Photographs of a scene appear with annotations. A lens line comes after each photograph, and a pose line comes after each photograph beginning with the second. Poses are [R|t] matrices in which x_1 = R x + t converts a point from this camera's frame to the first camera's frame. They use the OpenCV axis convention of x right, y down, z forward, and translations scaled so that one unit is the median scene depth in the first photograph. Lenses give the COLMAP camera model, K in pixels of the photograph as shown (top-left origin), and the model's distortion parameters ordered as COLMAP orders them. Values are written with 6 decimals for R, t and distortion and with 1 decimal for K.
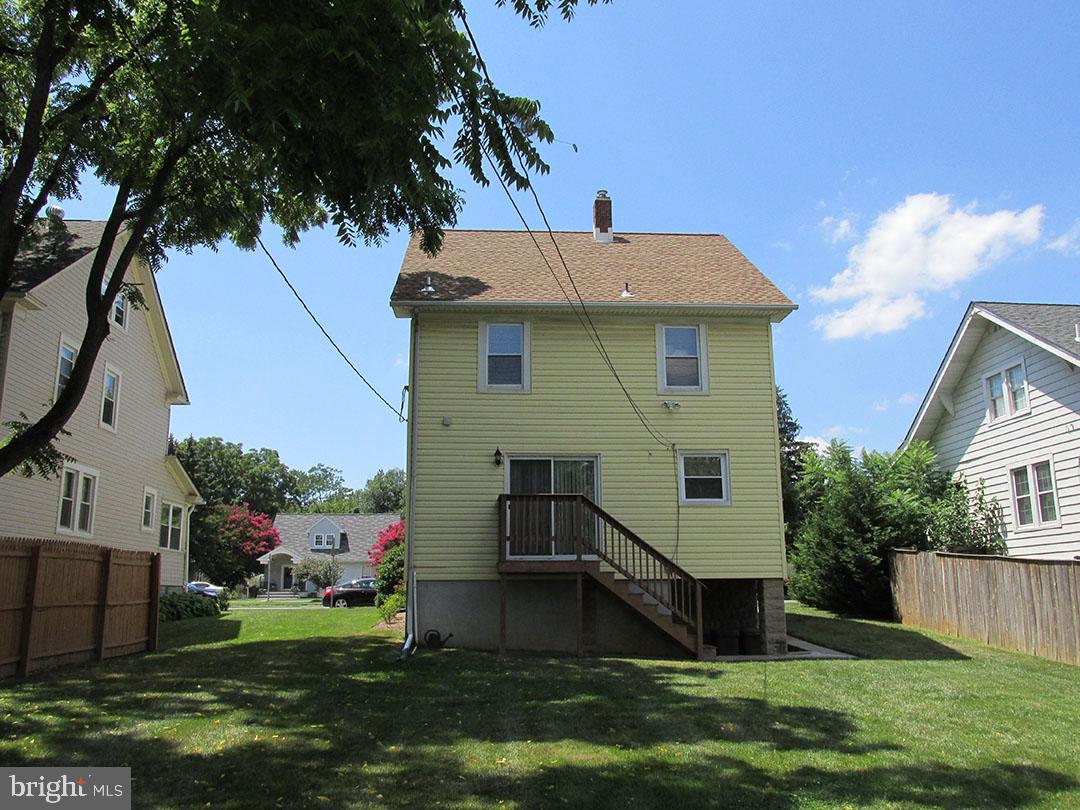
lens RADIAL K [[890.1, 0, 544.5], [0, 890.1, 402.6], [0, 0, 1]] dist [-0.030612, 0.006285]
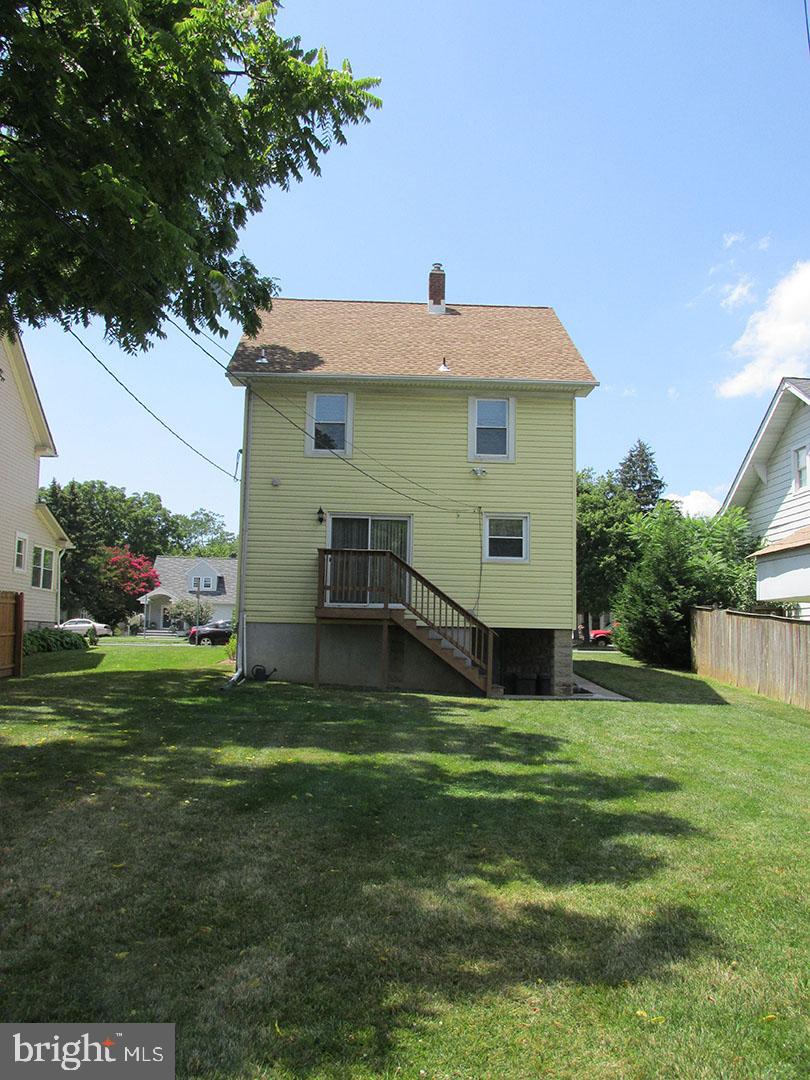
lens RADIAL K [[890.1, 0, 405.0], [0, 890.1, 540.0], [0, 0, 1]] dist [-0.030612, 0.006285]
pose [[0.999262, 0.024911, -0.029247, 0.083411], [-0.021850, 0.994680, 0.100673, -0.021708], [0.031600, -0.099960, 0.994490, -0.106735]]
